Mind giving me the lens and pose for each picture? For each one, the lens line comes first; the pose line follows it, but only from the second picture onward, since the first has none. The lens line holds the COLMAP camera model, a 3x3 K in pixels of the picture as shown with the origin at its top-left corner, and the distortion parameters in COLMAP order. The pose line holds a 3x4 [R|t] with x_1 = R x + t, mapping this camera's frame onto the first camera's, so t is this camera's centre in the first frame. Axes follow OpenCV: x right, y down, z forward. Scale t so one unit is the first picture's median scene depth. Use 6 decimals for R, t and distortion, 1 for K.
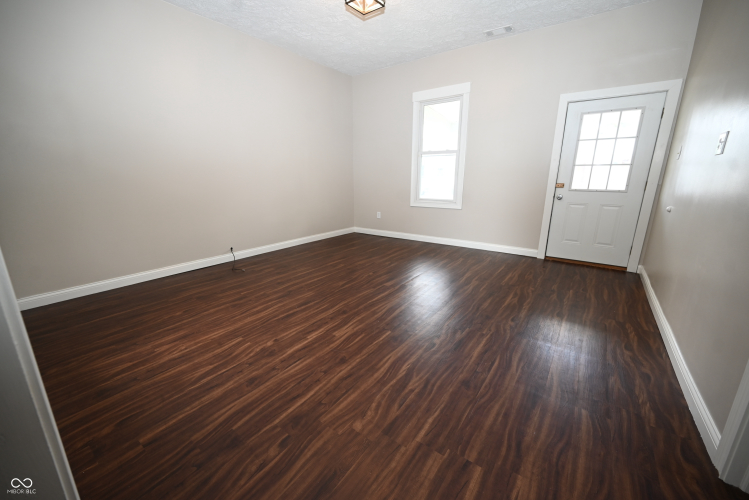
lens RADIAL K [[294.3, 0, 374.1], [0, 294.3, 248.7], [0, 0, 1]] dist [-0.000145, -0.001007]
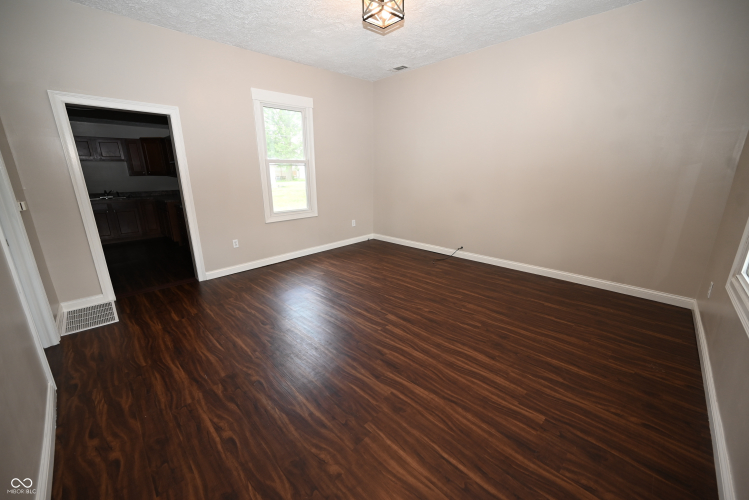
lens RADIAL K [[294.3, 0, 376.5], [0, 294.3, 251.1], [0, 0, 1]] dist [-0.000145, -0.001007]
pose [[-0.152114, 0.261266, -0.953206, 0.981652], [-0.236336, 0.926836, 0.291753, -0.359603], [0.959691, 0.269656, -0.079238, 1.142130]]
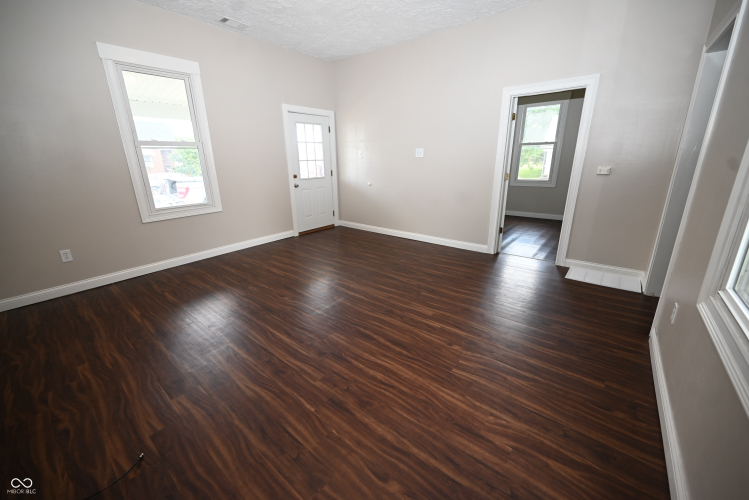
lens RADIAL K [[294.3, 0, 373.3], [0, 294.3, 247.3], [0, 0, 1]] dist [-0.000145, -0.001007]
pose [[0.051216, -0.287259, 0.956483, -0.937549], [0.266148, 0.927029, 0.264162, -0.248544], [-0.962571, 0.241037, 0.123932, 0.822141]]
